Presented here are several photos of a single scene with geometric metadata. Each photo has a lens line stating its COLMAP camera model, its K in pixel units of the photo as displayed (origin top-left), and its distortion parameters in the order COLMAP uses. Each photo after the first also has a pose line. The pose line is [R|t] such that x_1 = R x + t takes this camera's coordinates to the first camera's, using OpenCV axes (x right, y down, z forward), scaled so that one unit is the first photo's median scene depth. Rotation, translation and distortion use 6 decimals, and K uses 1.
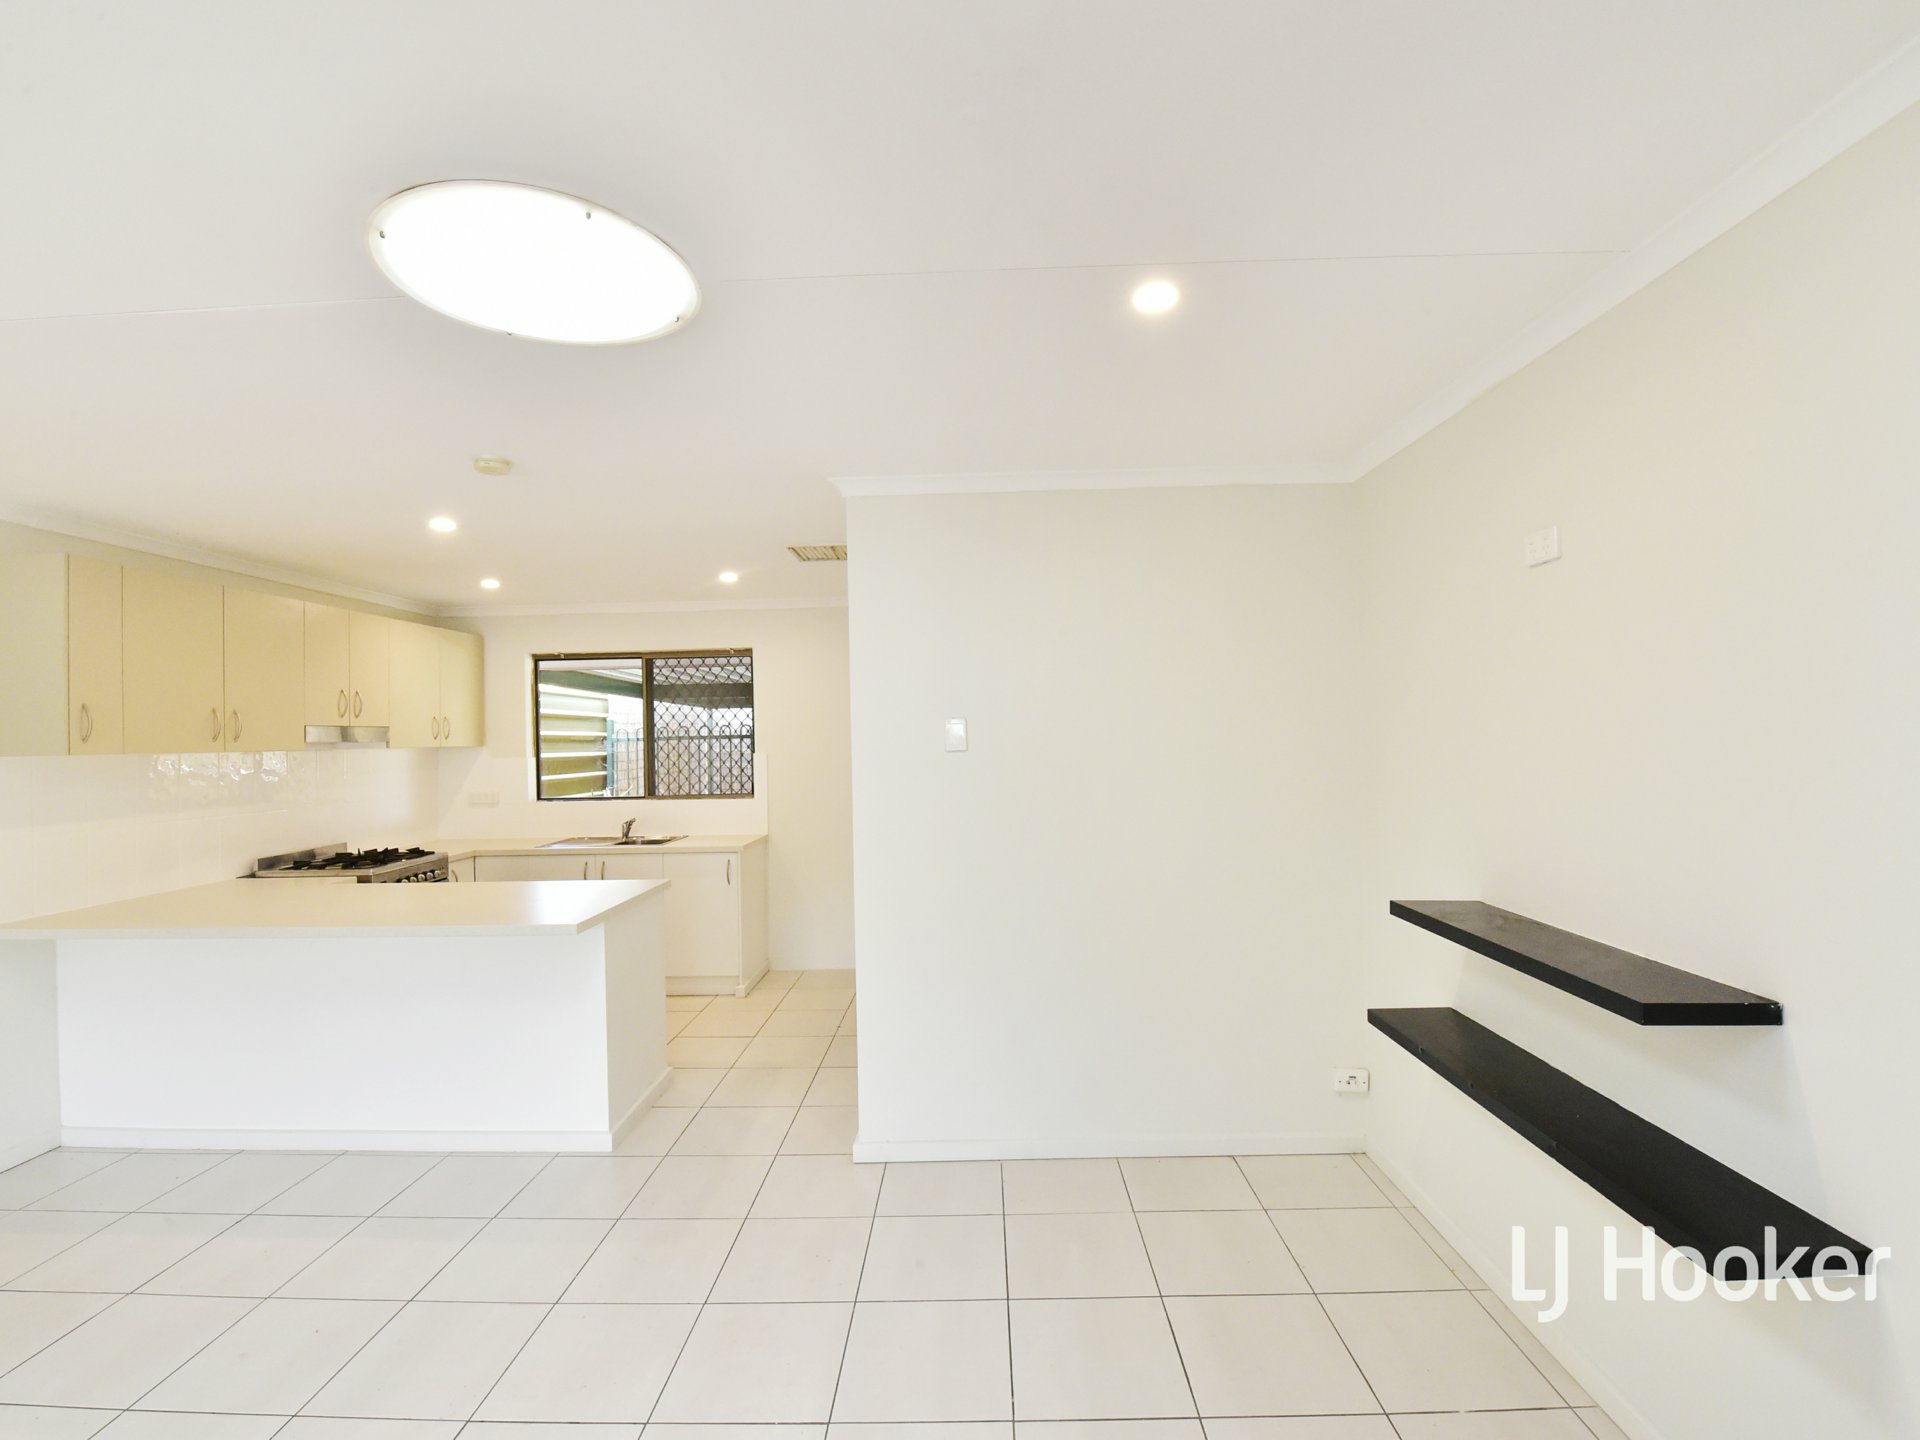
lens RADIAL K [[860.9, 0, 980.7], [0, 860.9, 725.6], [0, 0, 1]] dist [-0.018523, -0.001236]
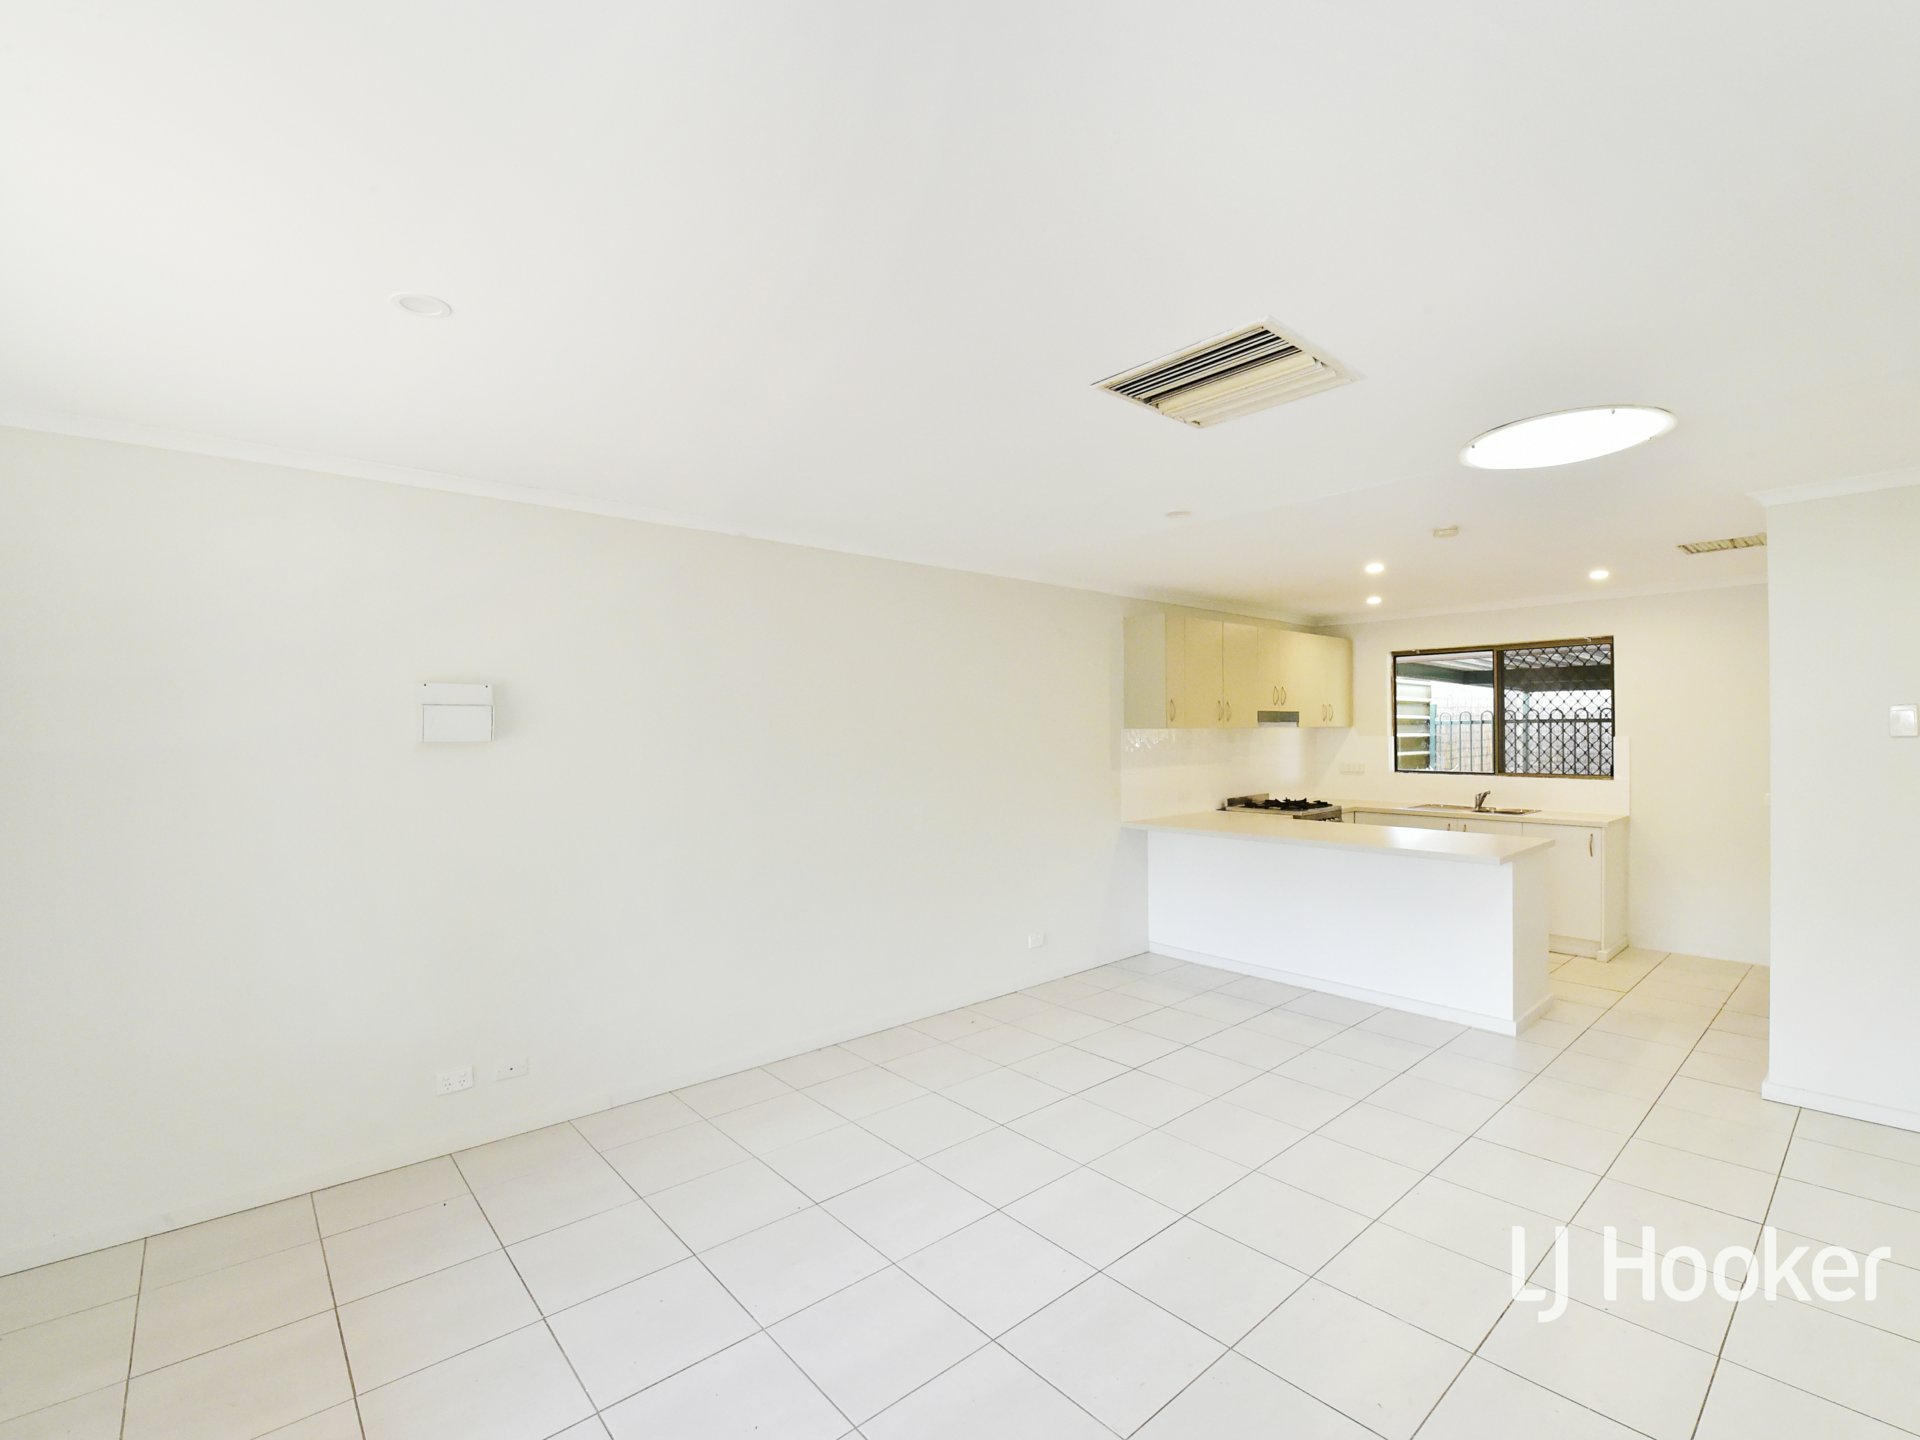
lens RADIAL K [[860.9, 0, 956.7], [0, 860.9, 729.9], [0, 0, 1]] dist [-0.018523, -0.001236]
pose [[0.654516, 0.016226, -0.755874, -0.006536], [0.003236, 0.999700, 0.024263, -0.003860], [0.756041, -0.018327, 0.654267, -0.278712]]
